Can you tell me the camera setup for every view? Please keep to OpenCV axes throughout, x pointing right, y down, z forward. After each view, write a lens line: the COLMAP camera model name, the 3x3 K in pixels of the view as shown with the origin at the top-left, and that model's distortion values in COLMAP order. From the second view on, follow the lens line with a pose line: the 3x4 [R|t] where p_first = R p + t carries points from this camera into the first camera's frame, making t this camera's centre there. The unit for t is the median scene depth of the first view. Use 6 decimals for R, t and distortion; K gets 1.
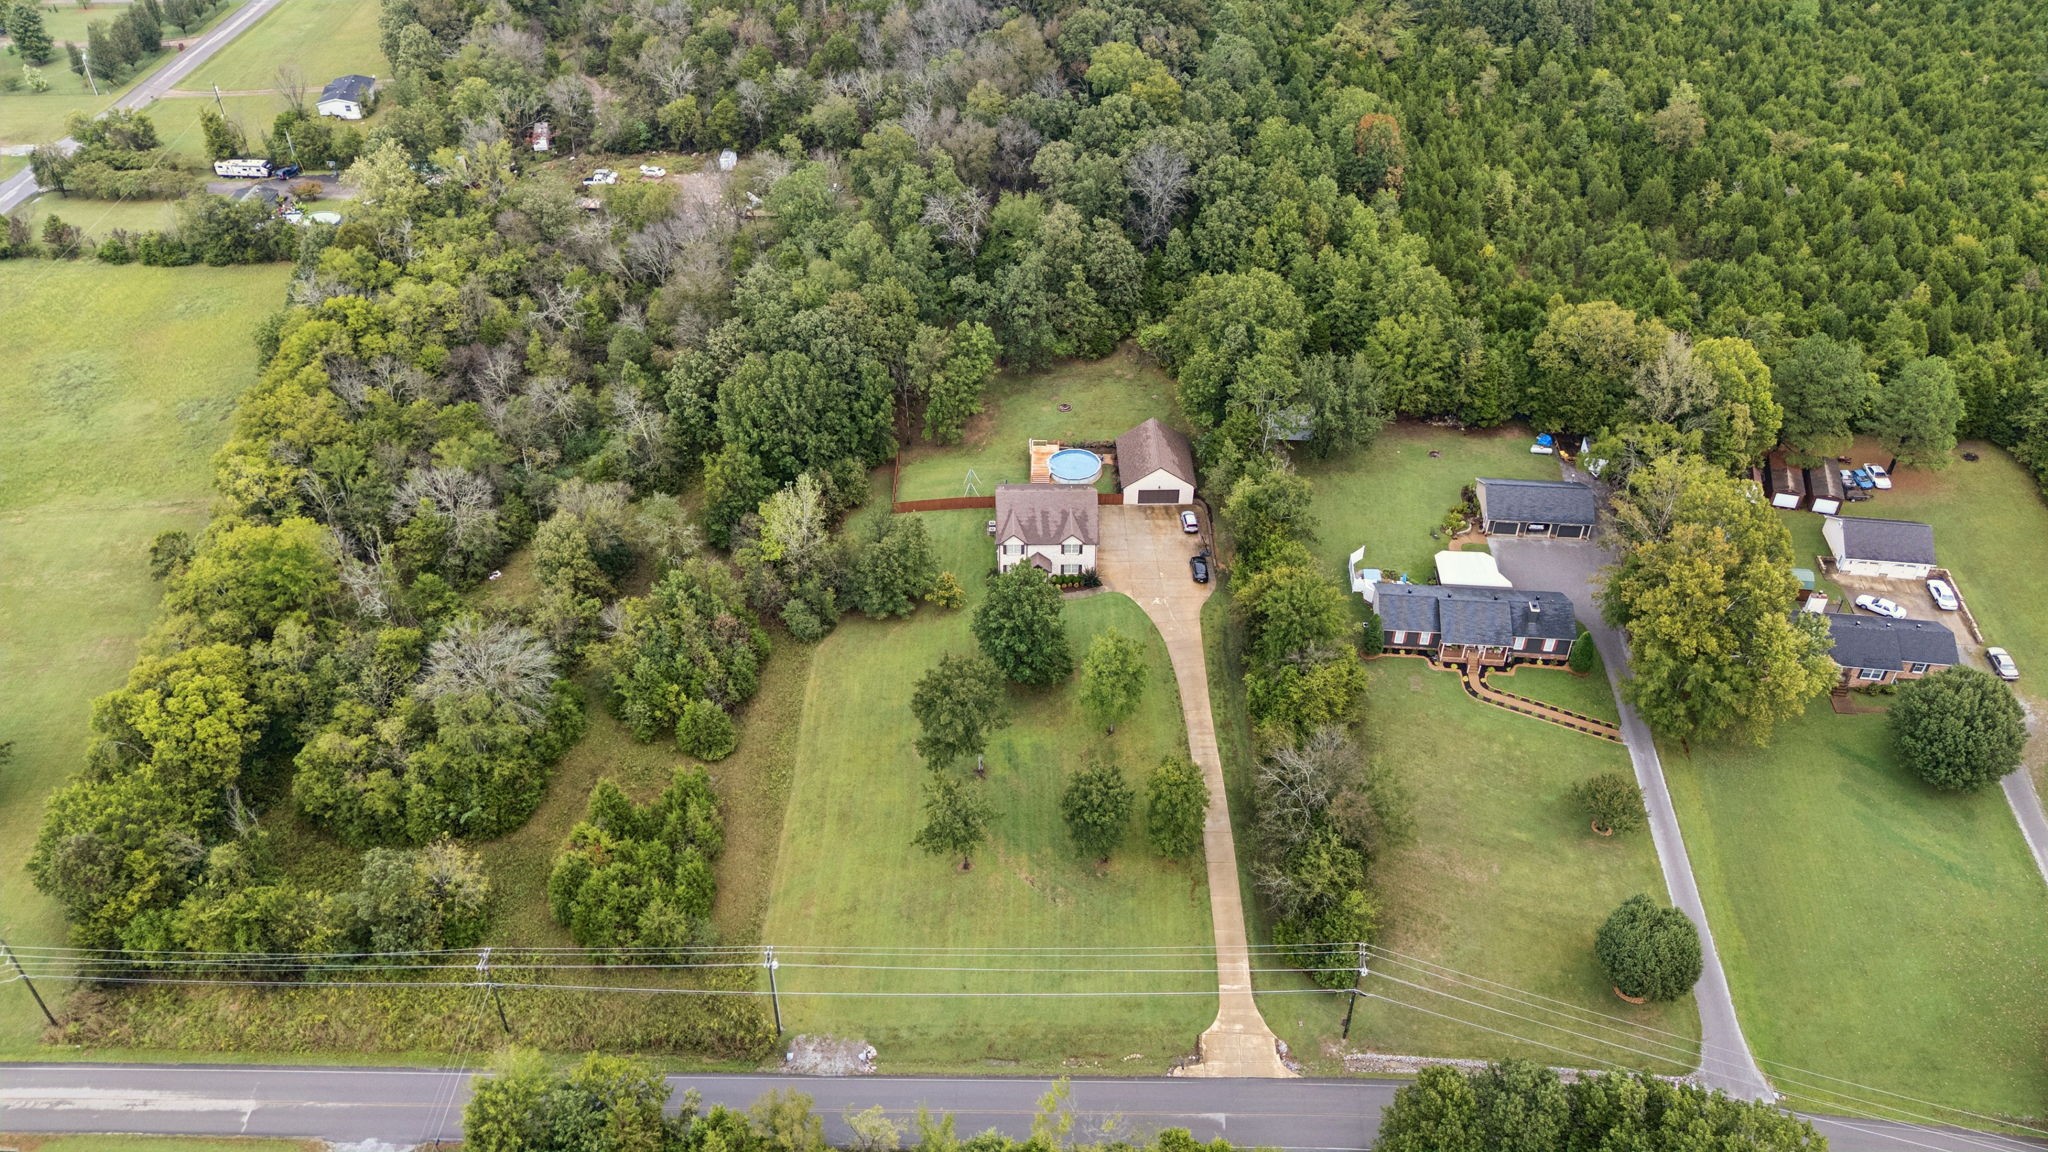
lens RADIAL K [[1513.6, 0, 1024.7], [0, 1513.6, 577.4], [0, 0, 1]] dist [0.062468, -0.054025]
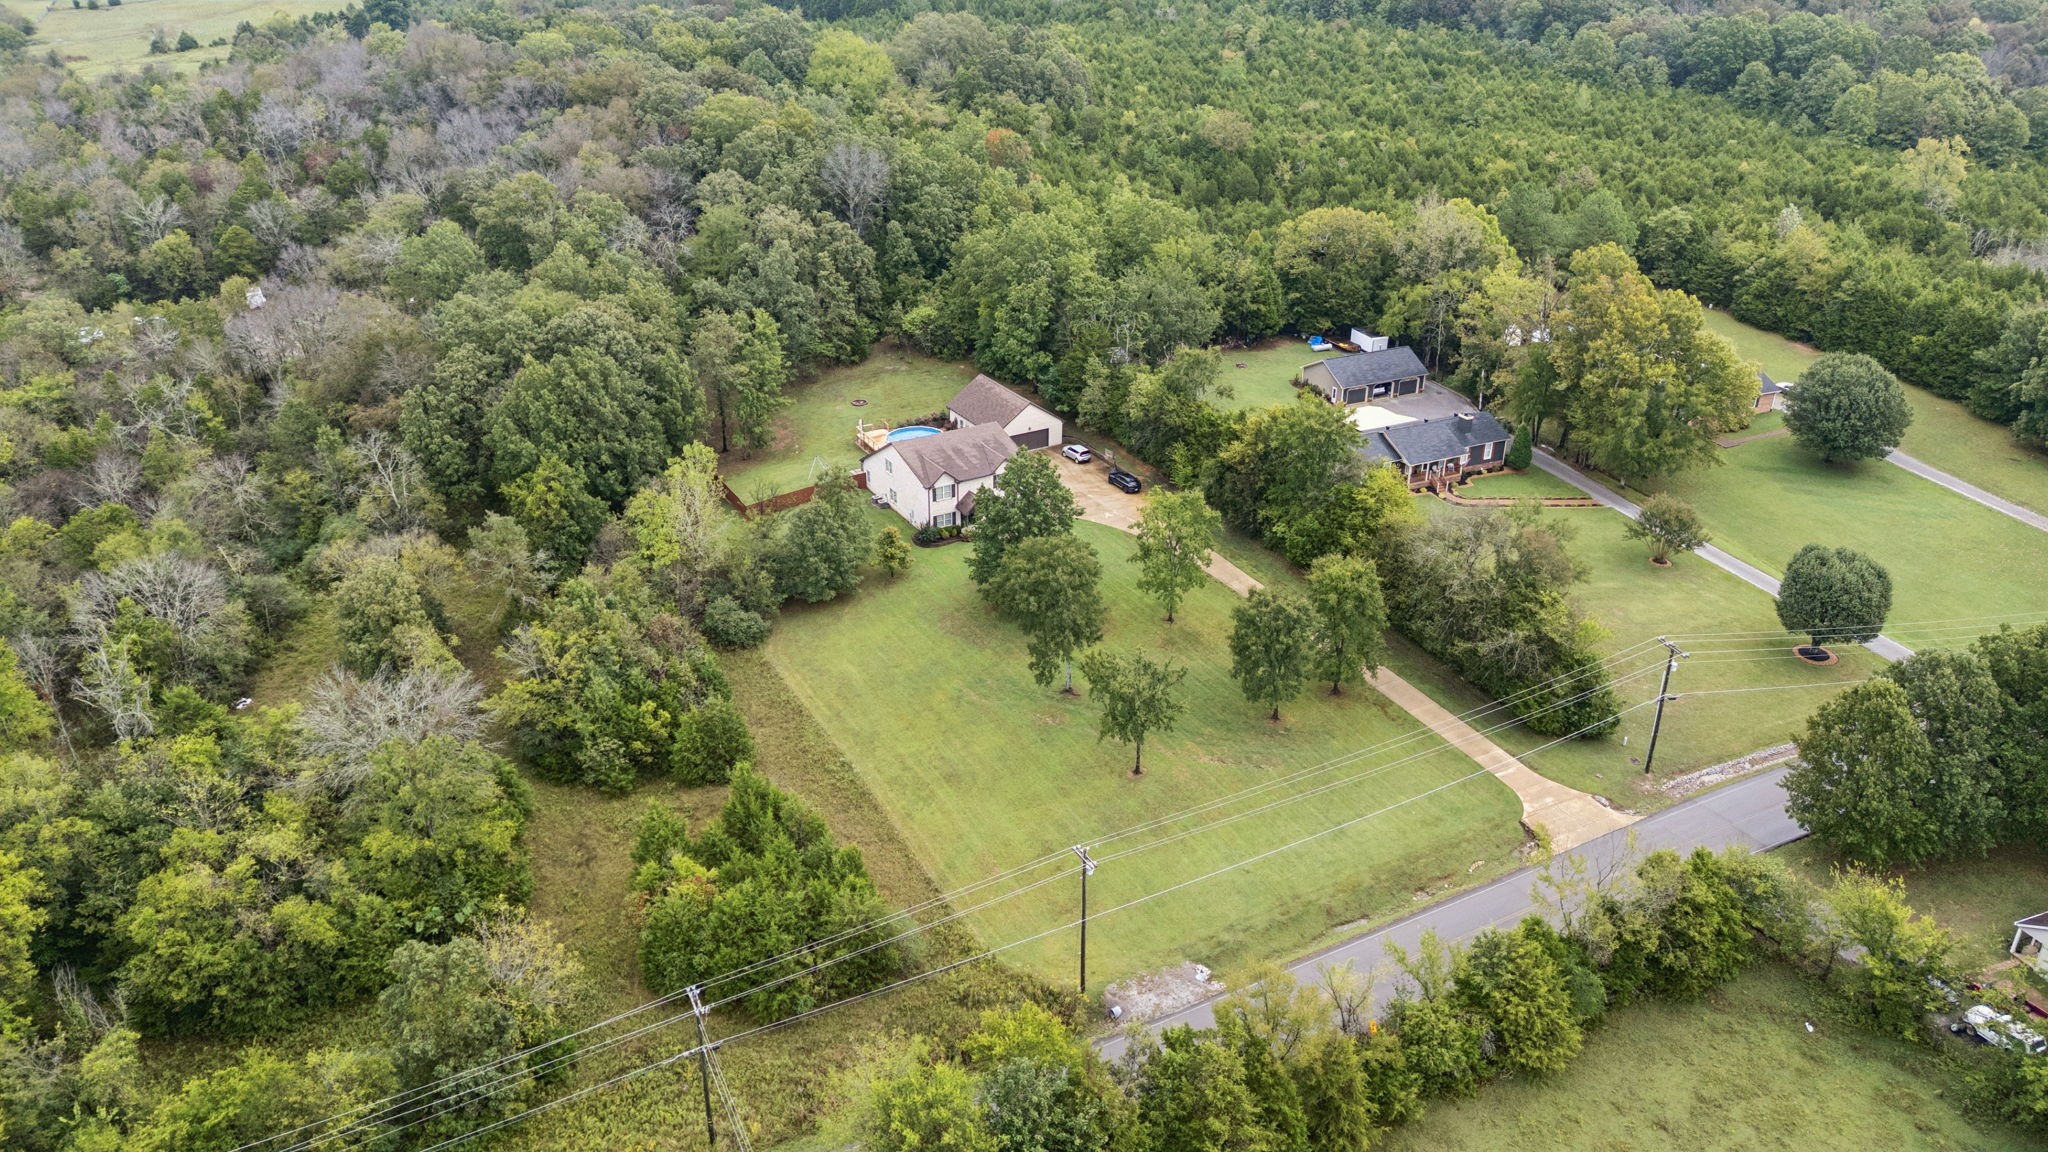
lens RADIAL K [[1513.6, 0, 1023.0], [0, 1513.6, 577.7], [0, 0, 1]] dist [0.062468, -0.054025]
pose [[0.871030, -0.219074, 0.439675, -0.343478], [0.306696, 0.941695, -0.138377, 0.153665], [-0.383725, 0.255377, 0.887433, 0.242764]]
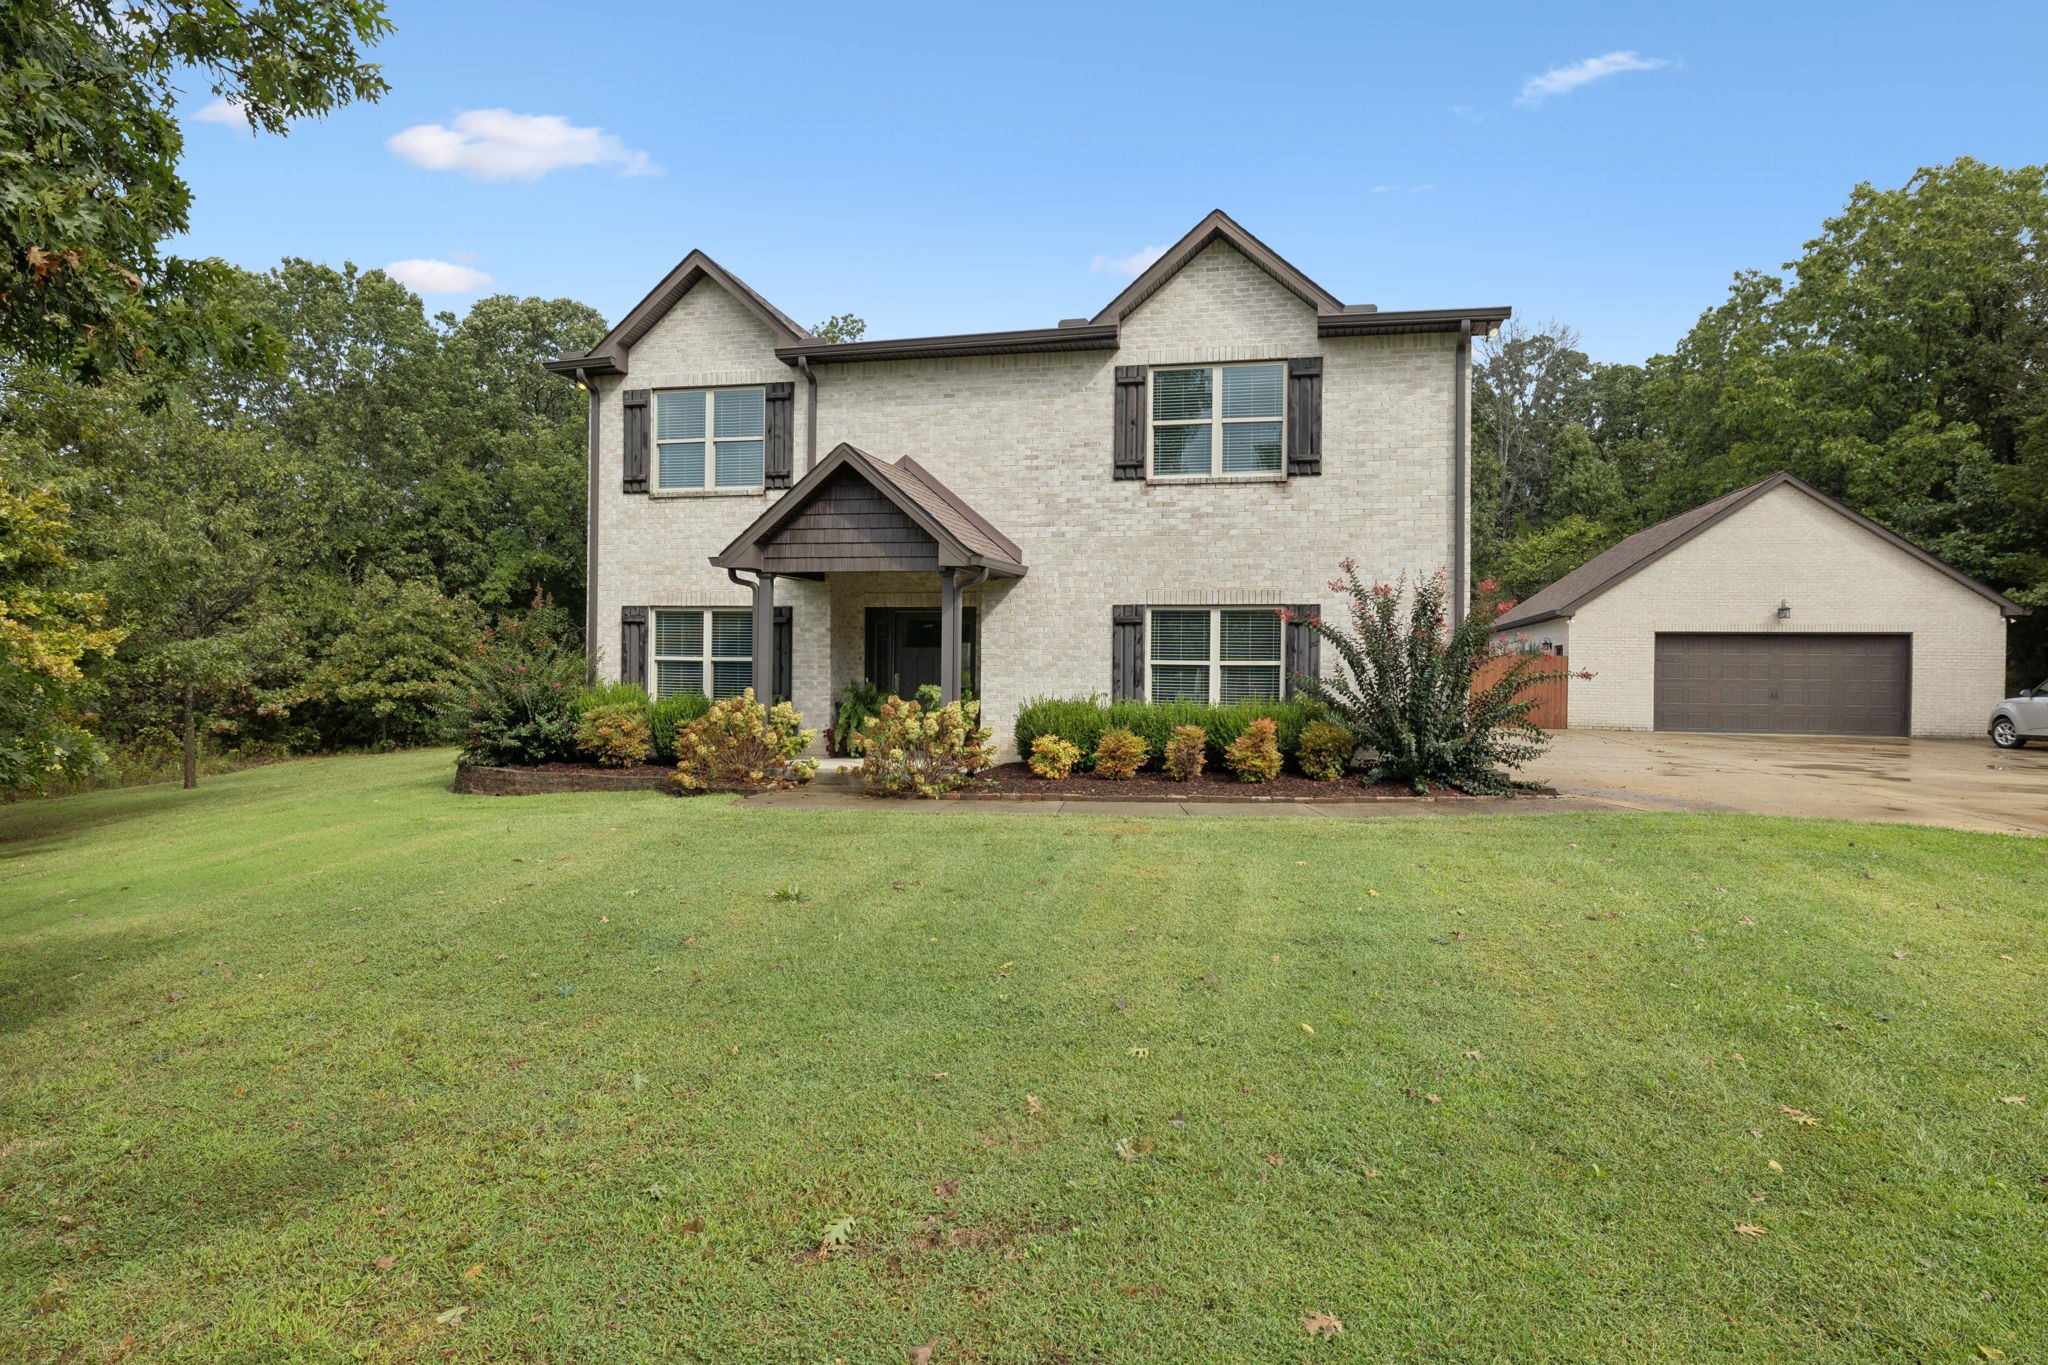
lens RADIAL K [[1156.6, 0, 1009.3], [0, 1156.6, 683.4], [0, 0, 1]] dist [-0.003264, 0.001856]
pose [[0.970285, 0.013725, -0.241576, 0.036611], [-0.160674, 0.783043, -0.600856, 0.044922], [0.180918, 0.621816, 0.761980, 0.931139]]
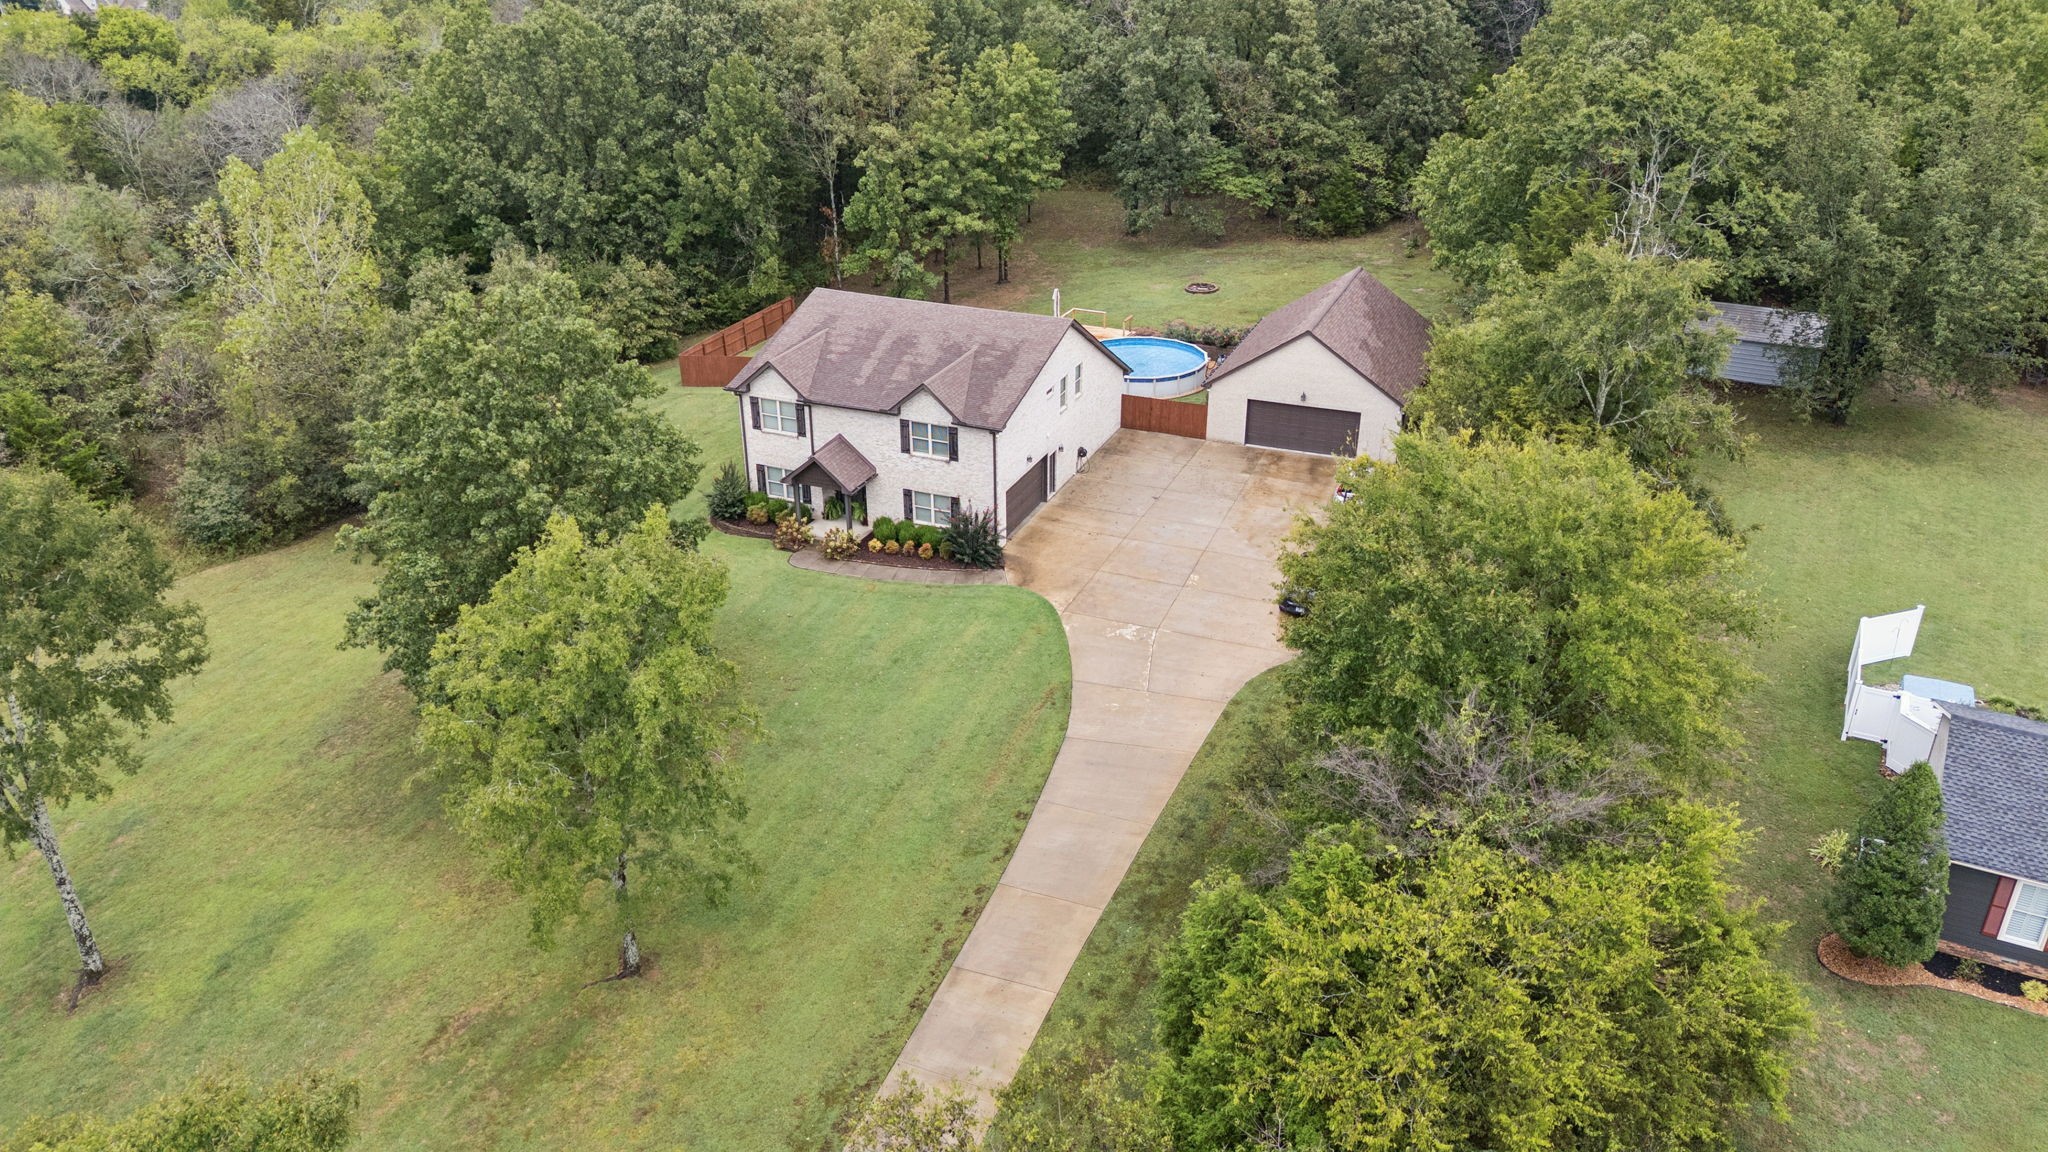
lens RADIAL K [[1513.6, 0, 1032.6], [0, 1513.6, 579.2], [0, 0, 1]] dist [0.062468, -0.054025]
pose [[0.919326, 0.170667, -0.354559, 0.173516], [-0.241912, 0.955788, -0.167179, 0.060415], [0.310351, 0.239464, 0.919967, 0.693599]]
